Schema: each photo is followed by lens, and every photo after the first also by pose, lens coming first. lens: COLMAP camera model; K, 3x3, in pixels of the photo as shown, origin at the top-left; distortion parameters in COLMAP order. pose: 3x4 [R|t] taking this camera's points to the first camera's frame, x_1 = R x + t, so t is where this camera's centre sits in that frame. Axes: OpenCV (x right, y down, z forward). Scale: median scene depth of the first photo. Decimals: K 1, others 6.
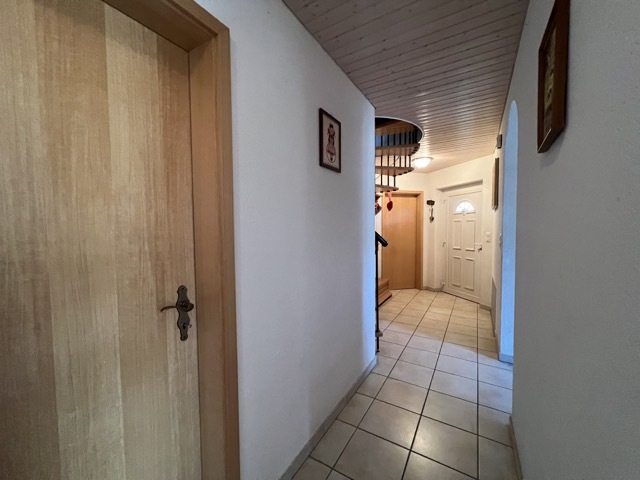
lens RADIAL K [[257.1, 0, 319.9], [0, 257.1, 240.8], [0, 0, 1]] dist [-0.001791, 0.000739]
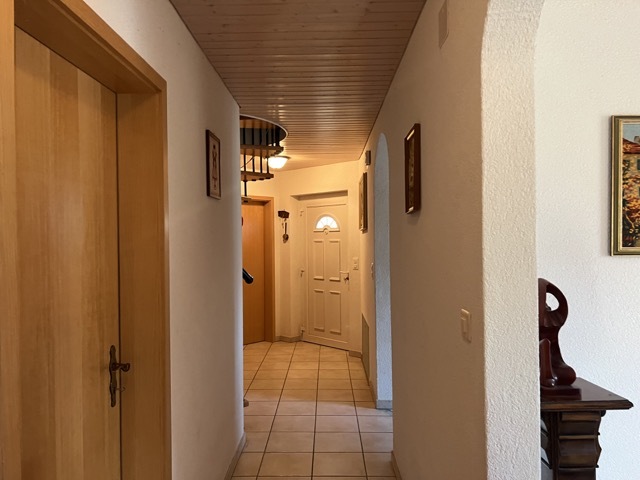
lens RADIAL K [[485.2, 0, 320.0], [0, 485.2, 240.2], [0, 0, 1]] dist [0.047118, -0.006952]
pose [[0.859143, -0.003179, 0.511726, -0.244259], [0.027994, 0.998775, -0.040796, -0.033430], [-0.510969, 0.049375, 0.858180, -0.274375]]
